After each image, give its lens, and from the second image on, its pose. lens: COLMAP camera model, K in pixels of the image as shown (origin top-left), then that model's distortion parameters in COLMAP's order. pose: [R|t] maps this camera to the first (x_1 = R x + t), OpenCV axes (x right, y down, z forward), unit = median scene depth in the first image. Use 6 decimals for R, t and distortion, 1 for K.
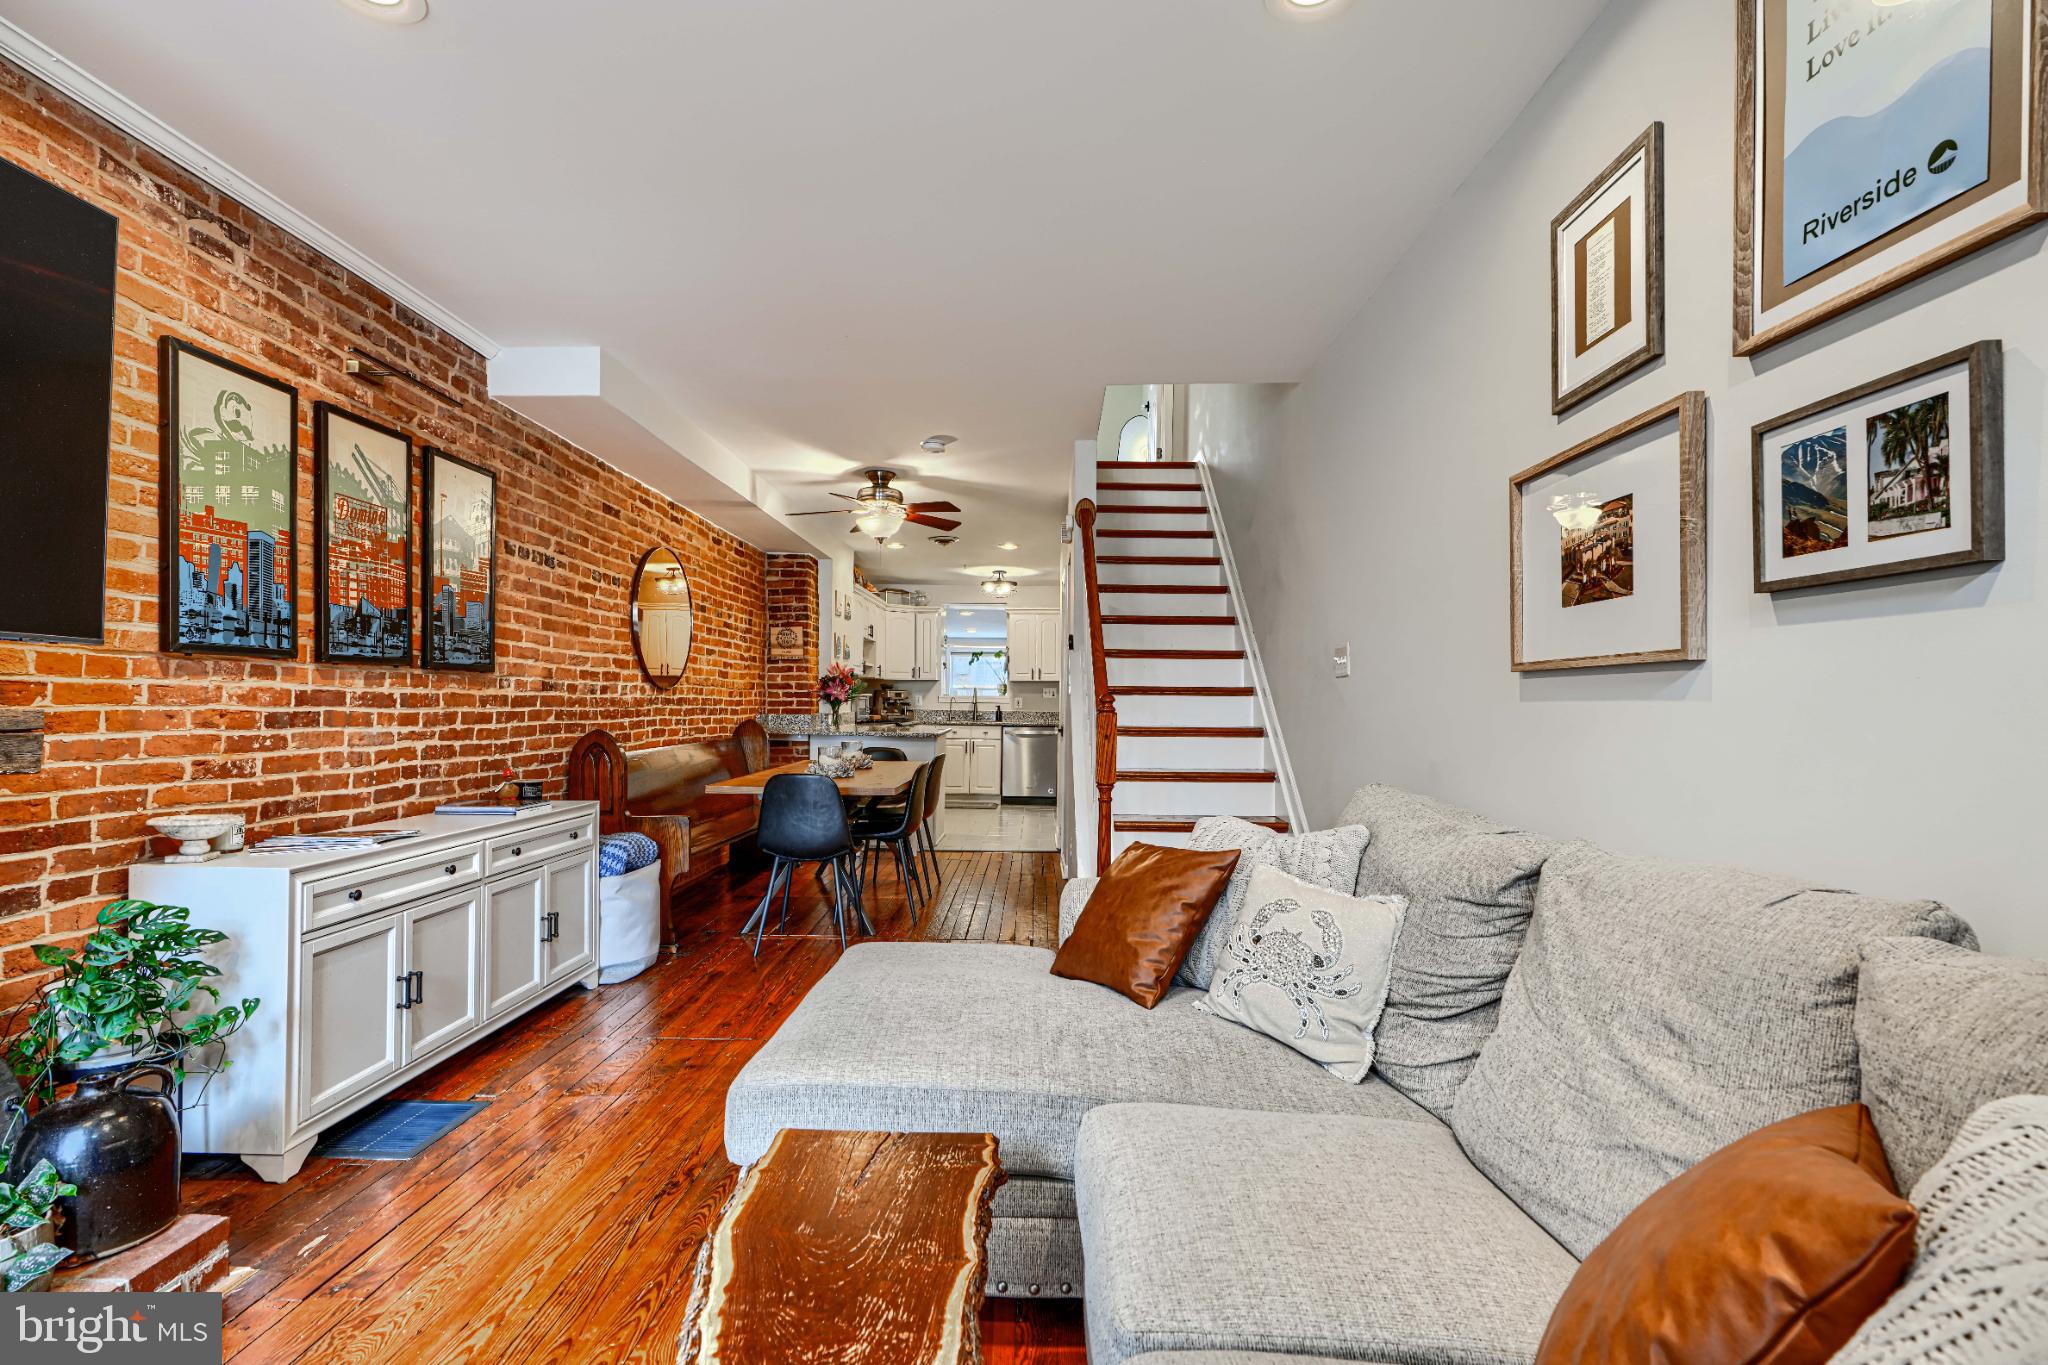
lens RADIAL K [[929.6, 0, 1027.0], [0, 929.6, 703.3], [0, 0, 1]] dist [-0.000020, -0.000098]
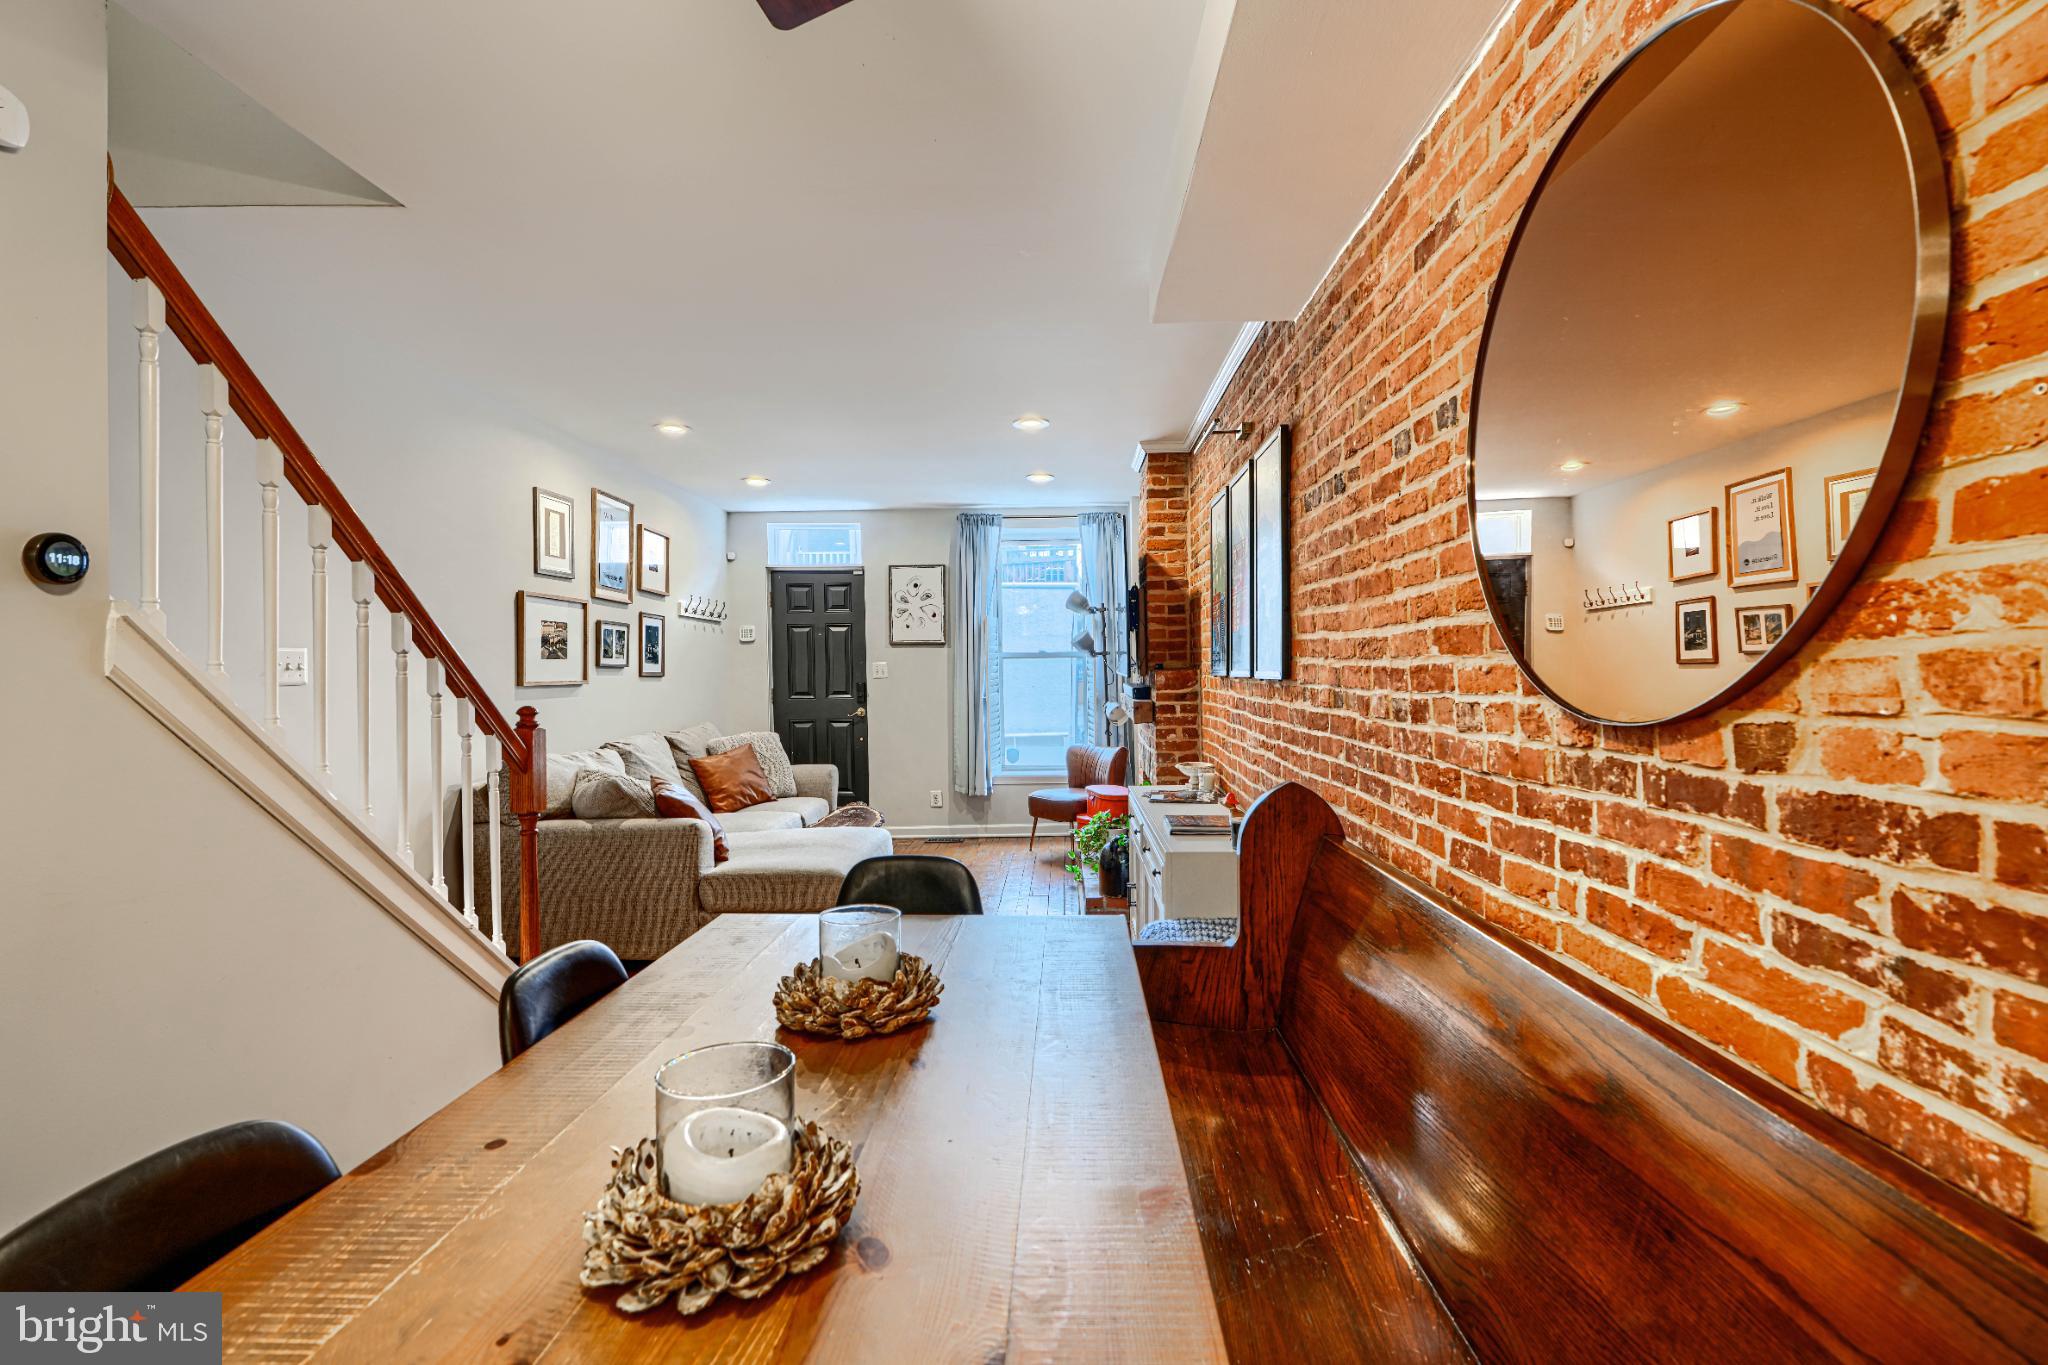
lens RADIAL K [[917.7, 0, 1028.6], [0, 917.7, 678.6], [0, 0, 1]] dist [0.001022, -0.000399]
pose [[-0.999825, -0.000903, 0.018663, -0.377533], [-0.000722, 0.999952, 0.009722, -0.042063], [-0.018671, 0.009706, -0.999779, 1.796414]]
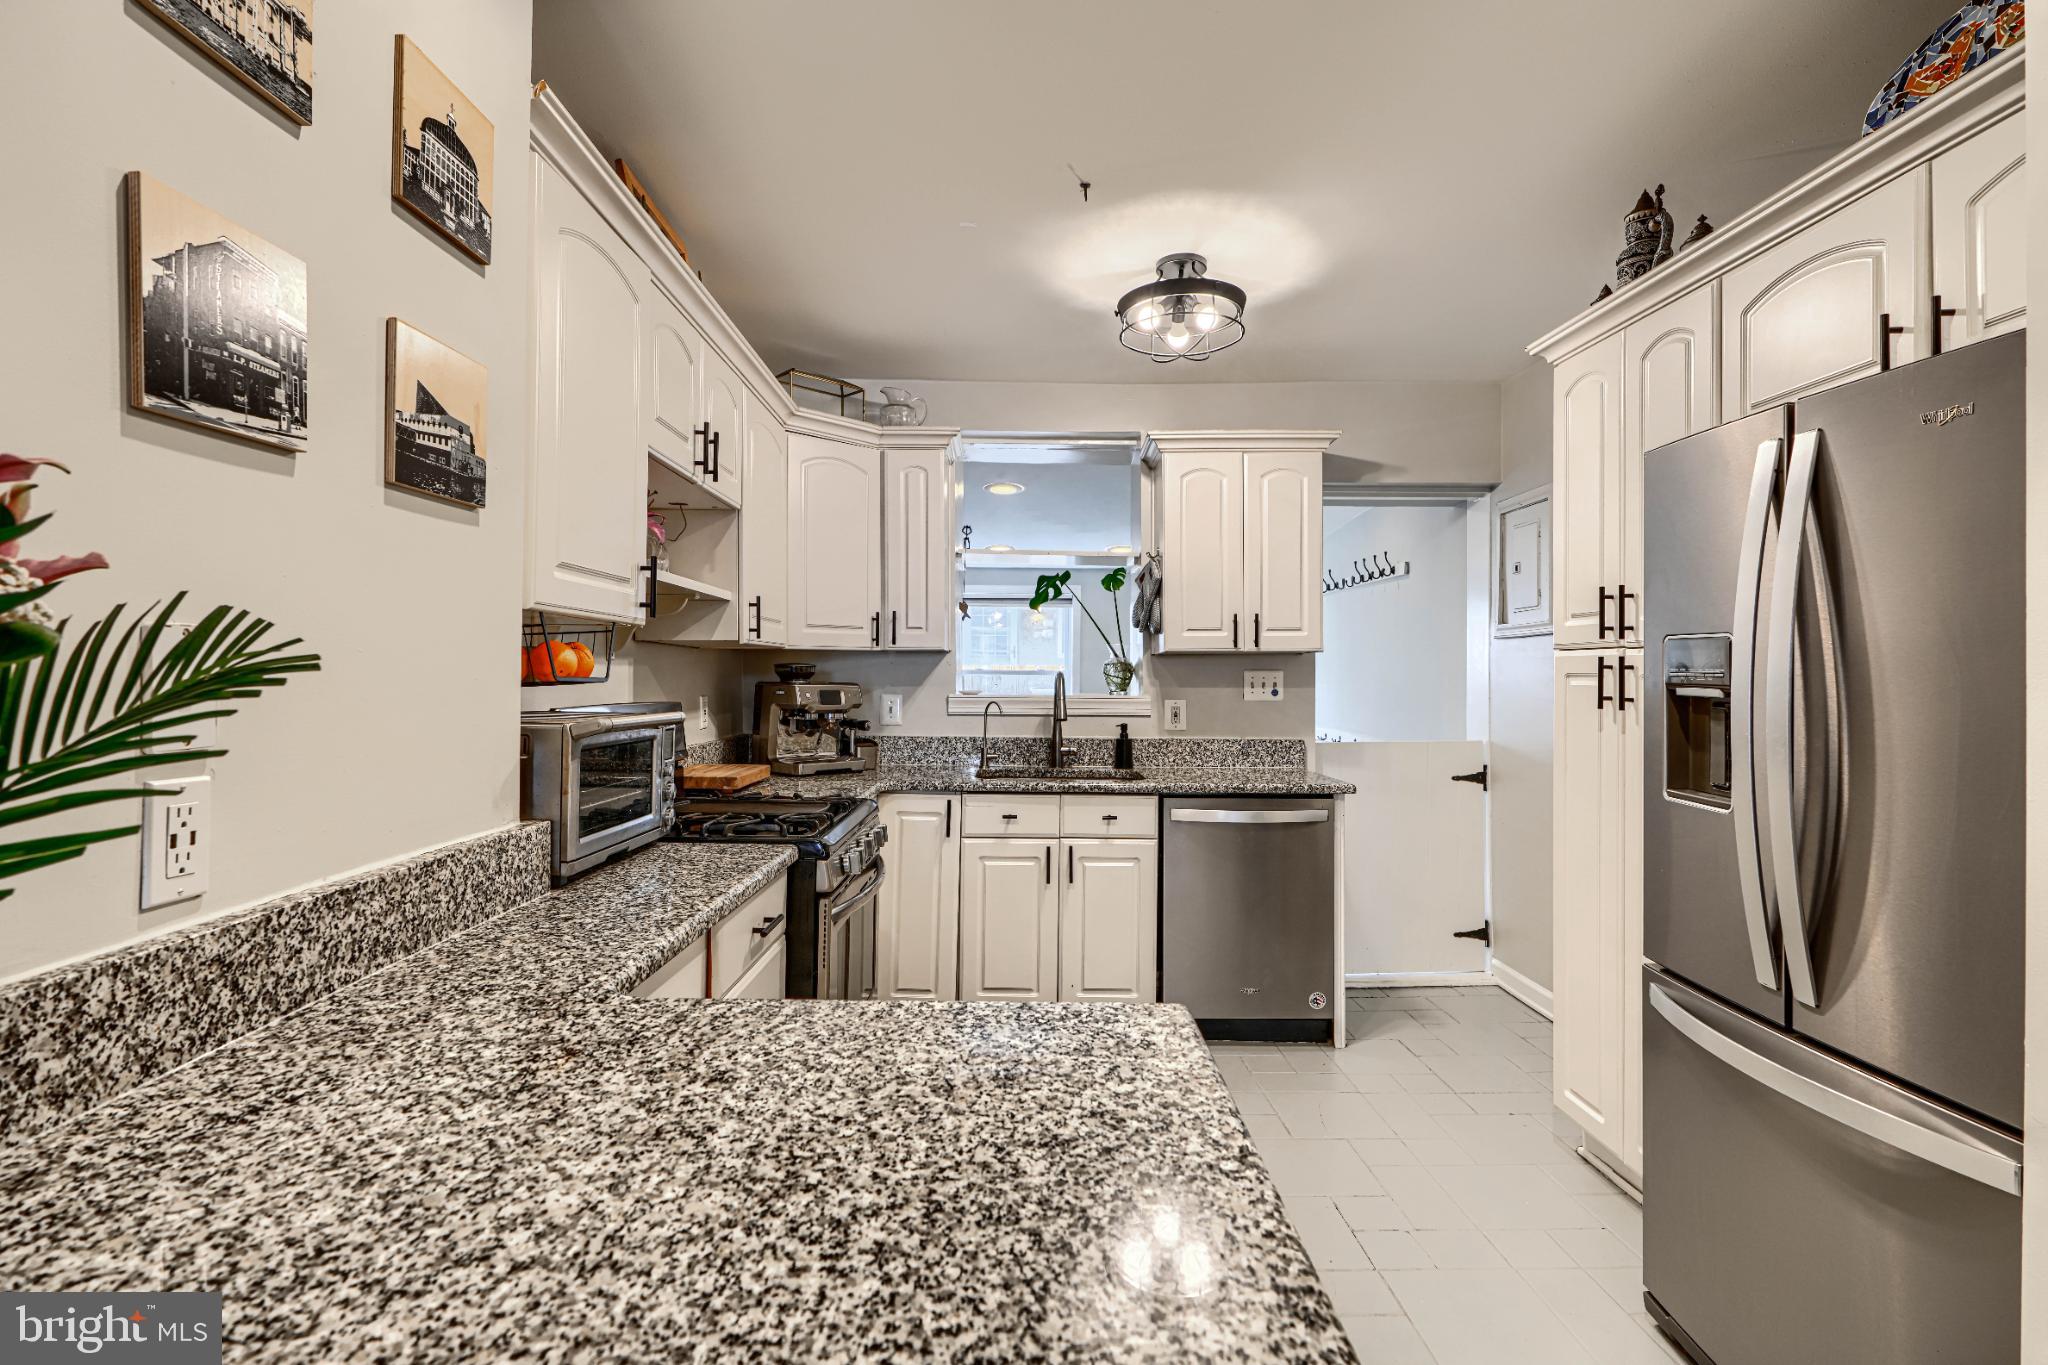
lens RADIAL K [[970.1, 0, 1024.0], [0, 970.1, 682.5], [0, 0, 1]] dist [-0.000521, 0.000053]
pose [[0.999456, -0.005067, 0.032582, -0.239899], [0.005038, 0.999987, 0.000970, -0.040514], [-0.032587, -0.000806, 0.999469, 1.935816]]
